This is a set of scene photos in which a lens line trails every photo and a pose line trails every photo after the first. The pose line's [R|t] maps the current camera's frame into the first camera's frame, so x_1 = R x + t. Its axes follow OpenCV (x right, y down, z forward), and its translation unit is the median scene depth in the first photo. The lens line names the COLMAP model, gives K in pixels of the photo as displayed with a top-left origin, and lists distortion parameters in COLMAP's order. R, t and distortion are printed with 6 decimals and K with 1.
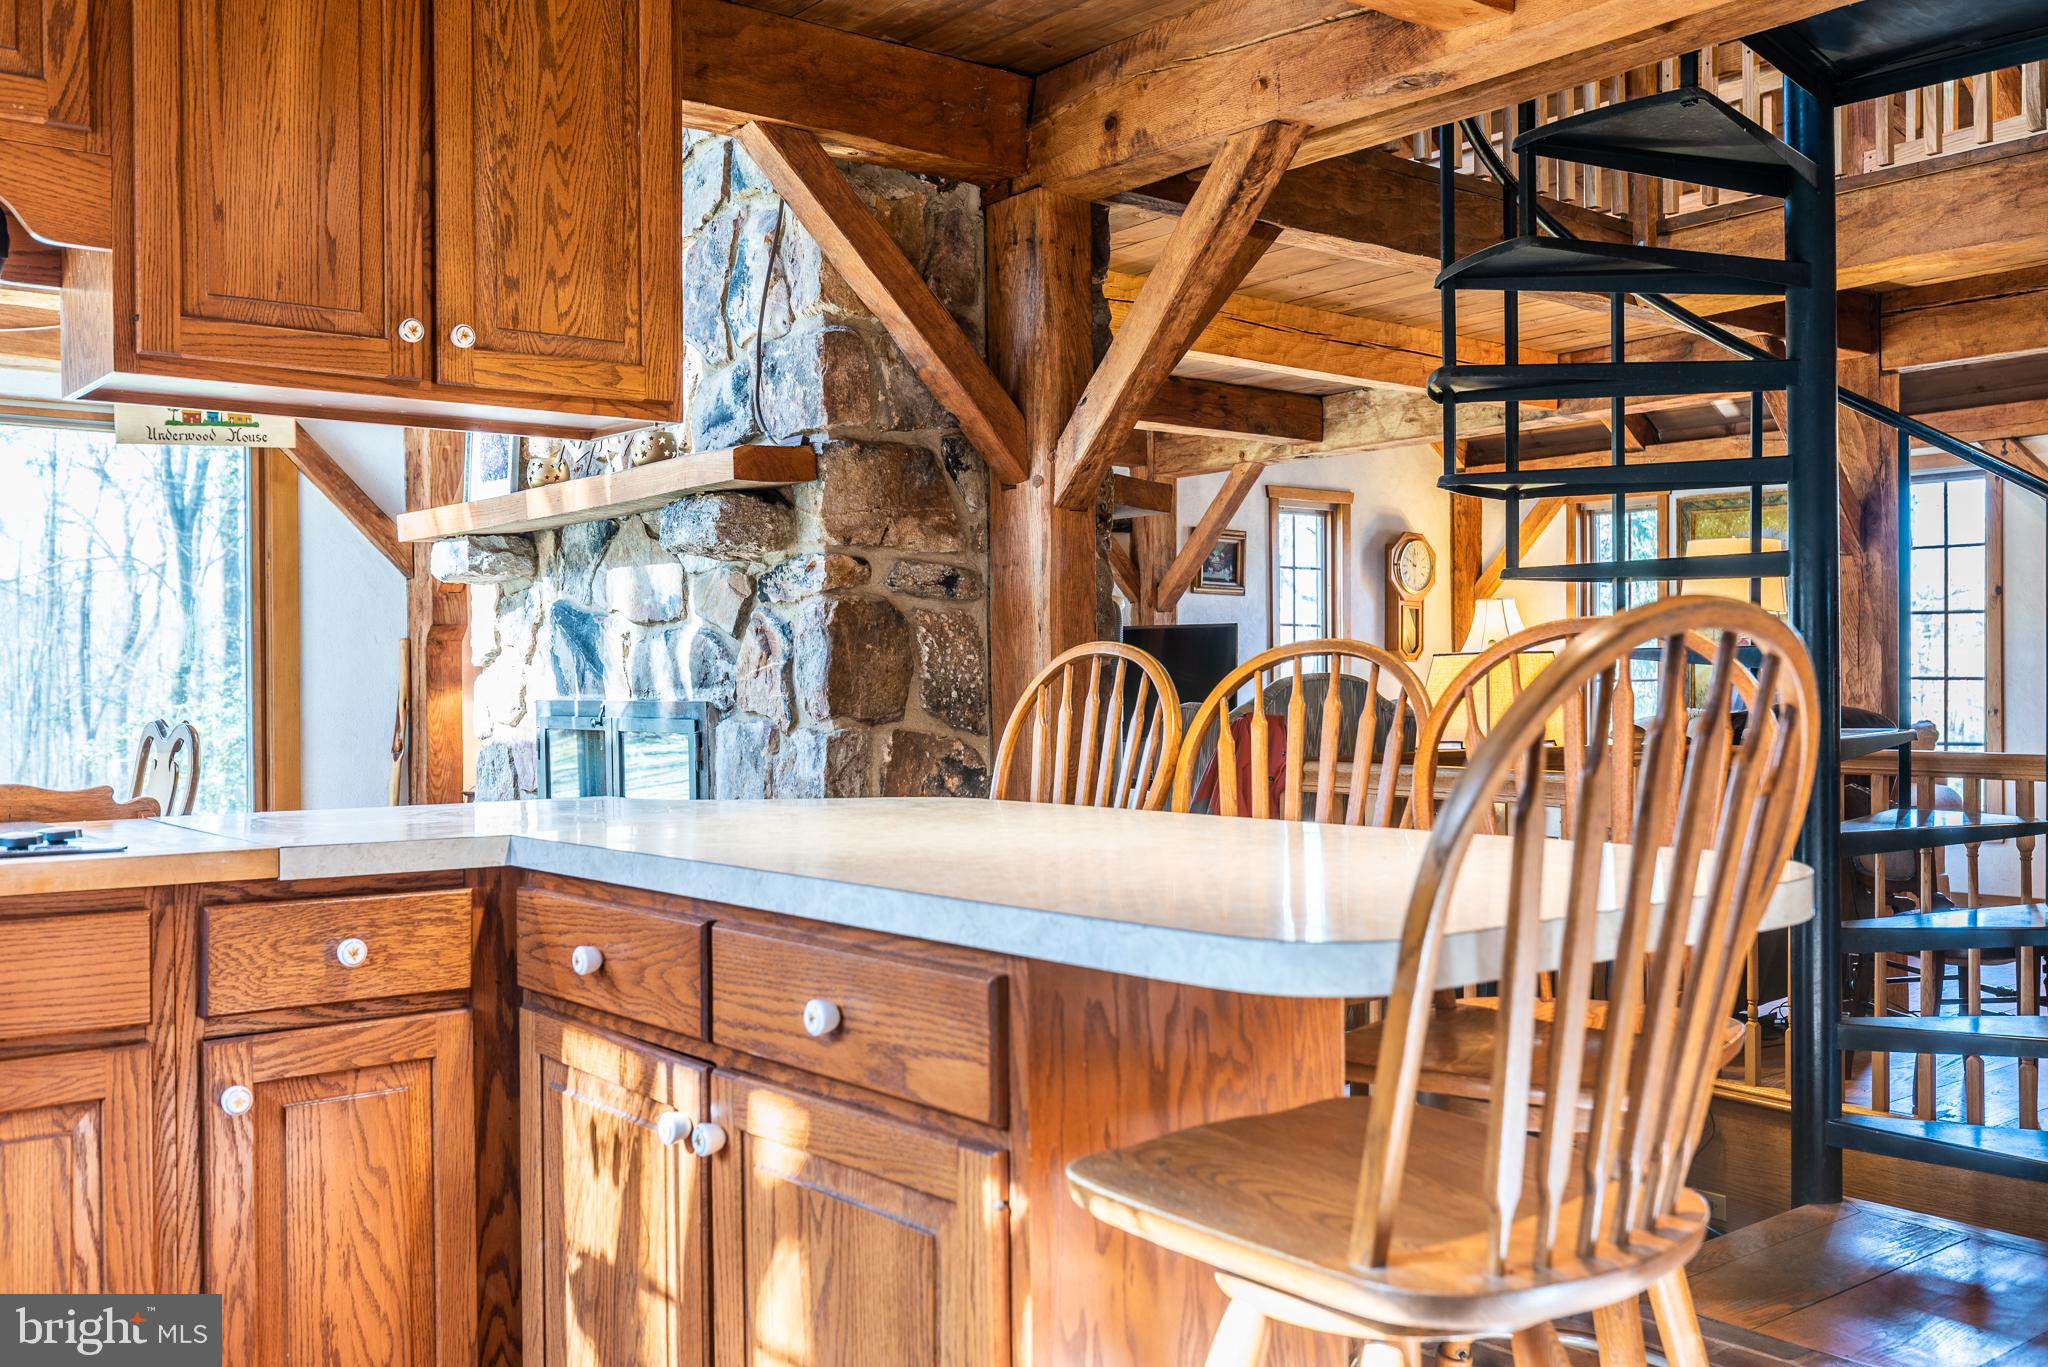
lens RADIAL K [[1908.1, 0, 1025.0], [0, 1908.1, 685.9], [0, 0, 1]] dist [0.022512, 0.000000]
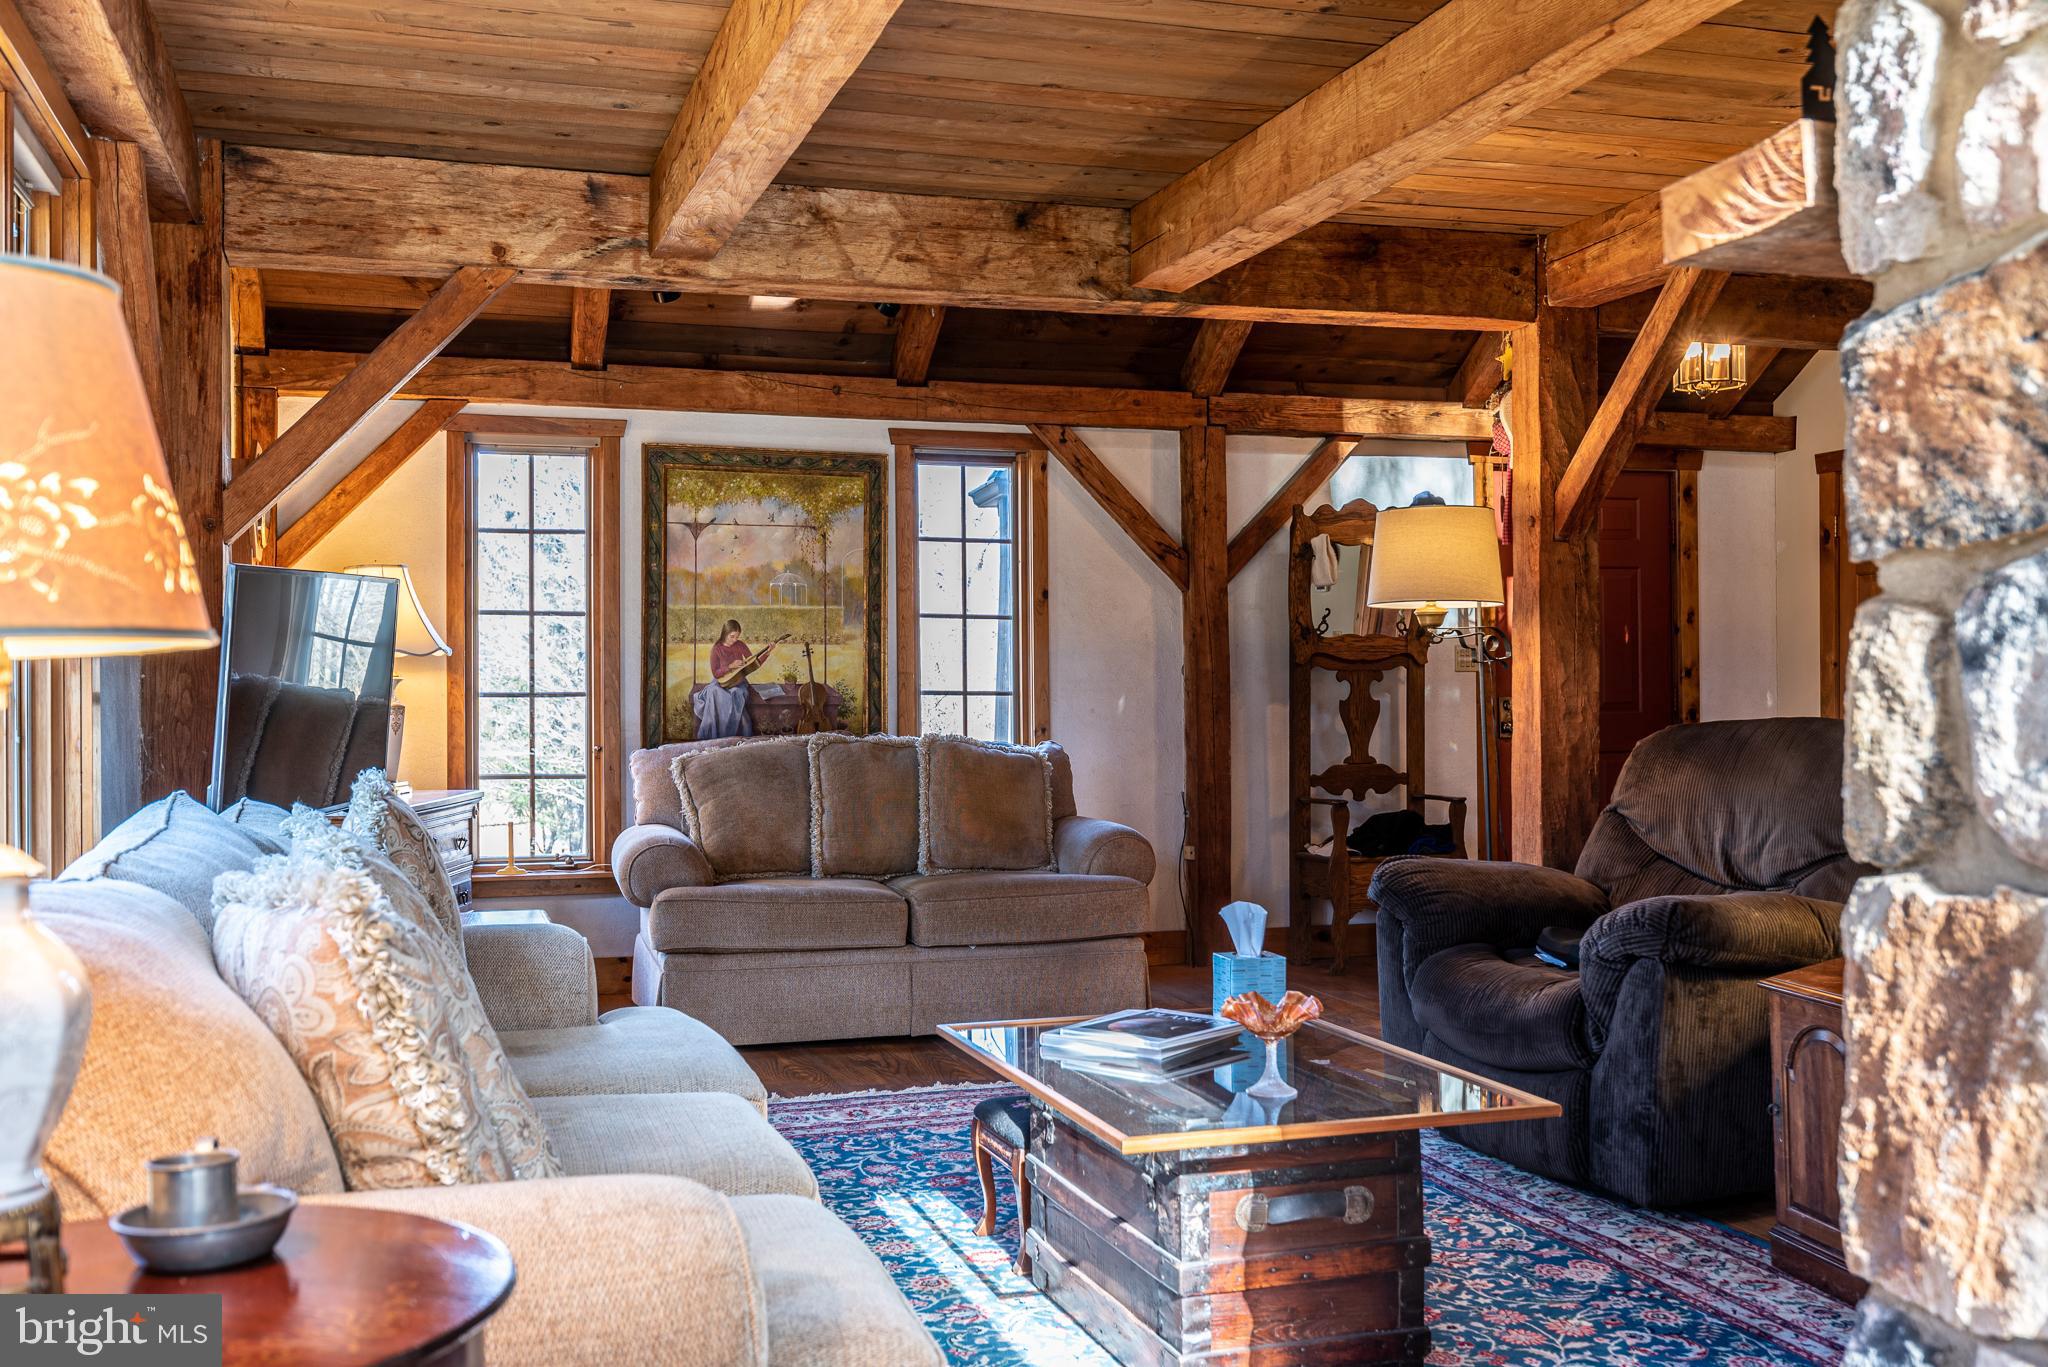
lens RADIAL K [[1908.1, 0, 1019.6], [0, 1908.1, 686.7], [0, 0, 1]] dist [0.022512, 0.000000]
pose [[0.338389, 0.003356, 0.941000, -0.315484], [0.006875, 0.999958, -0.006038, -0.001730], [-0.940981, 0.008513, 0.338352, 0.698228]]
